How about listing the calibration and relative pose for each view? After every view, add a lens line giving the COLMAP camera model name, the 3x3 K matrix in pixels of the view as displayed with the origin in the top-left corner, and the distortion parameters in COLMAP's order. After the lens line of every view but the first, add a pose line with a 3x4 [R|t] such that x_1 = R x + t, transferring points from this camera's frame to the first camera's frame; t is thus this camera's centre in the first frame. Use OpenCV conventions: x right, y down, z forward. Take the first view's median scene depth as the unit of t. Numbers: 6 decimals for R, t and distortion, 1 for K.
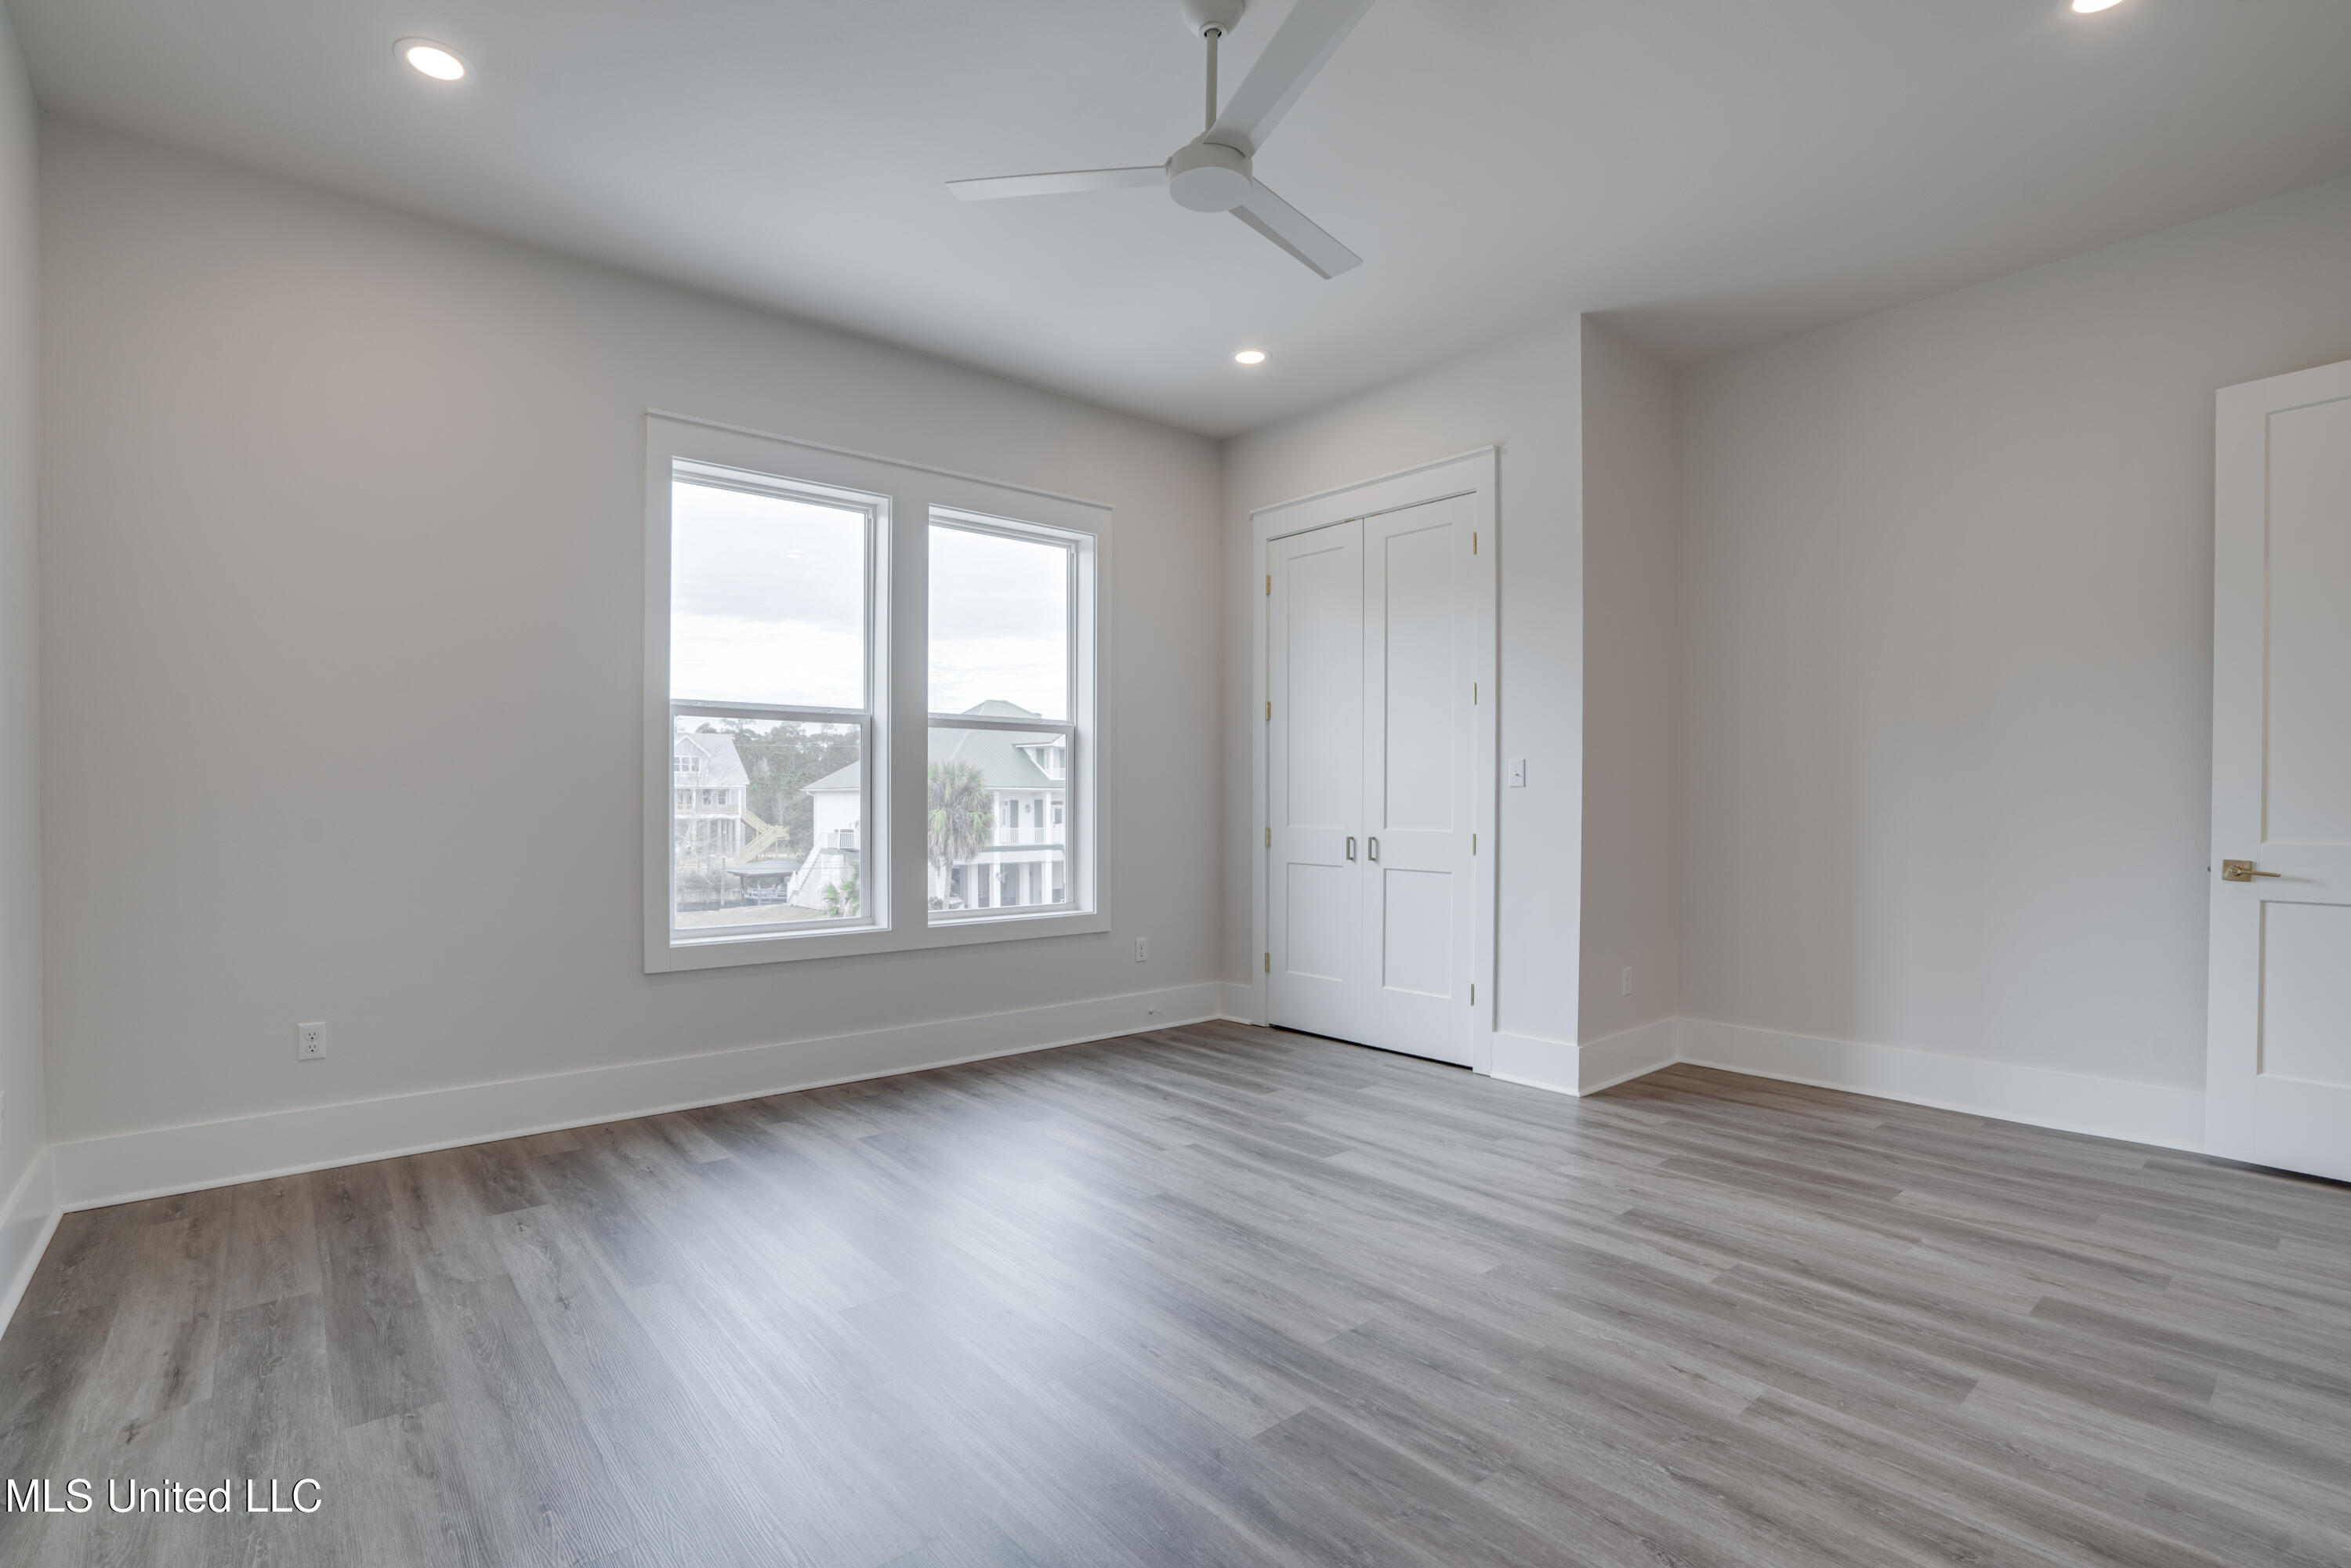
lens RADIAL K [[1083.6, 0, 1167.6], [0, 1083.6, 813.7], [0, 0, 1]] dist [-0.050800, 0.016481]
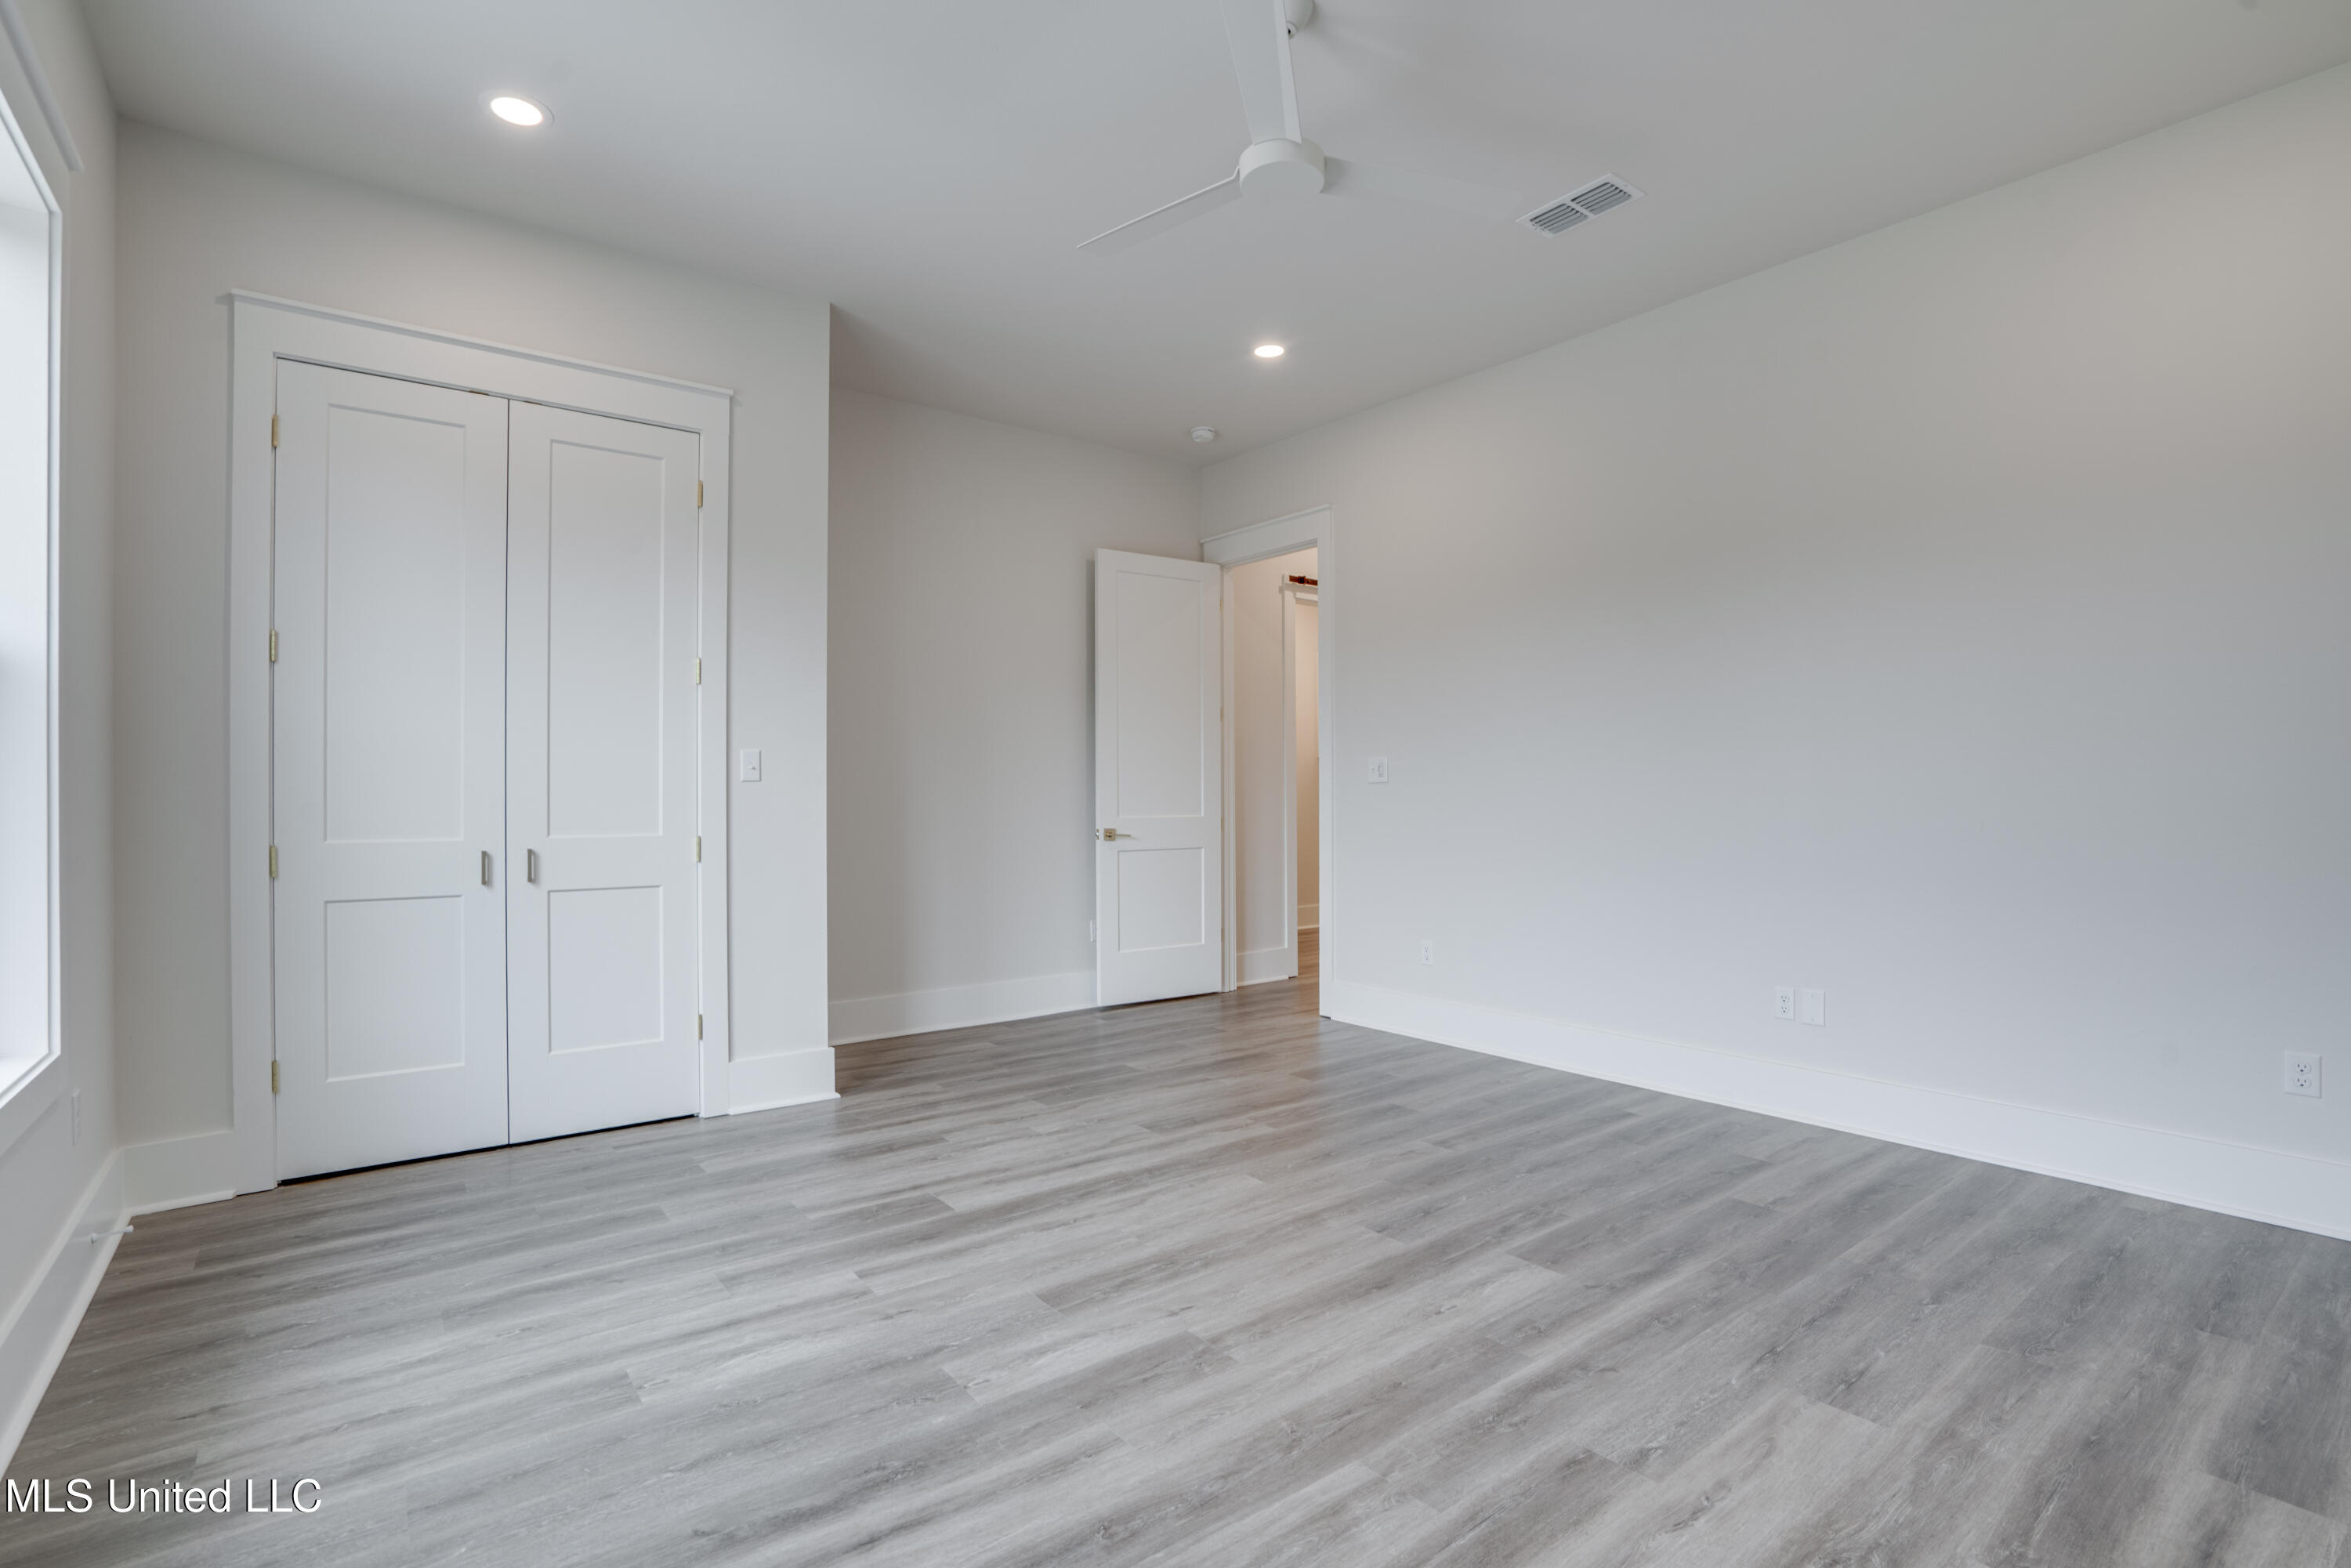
lens RADIAL K [[1083.6, 0, 1156.6], [0, 1083.6, 792.0], [0, 0, 1]] dist [-0.050800, 0.016481]
pose [[0.056108, 0.000488, 0.998425, -0.729197], [0.012232, 0.999924, -0.001176, -0.014623], [-0.998350, 0.012279, 0.056098, 0.807161]]
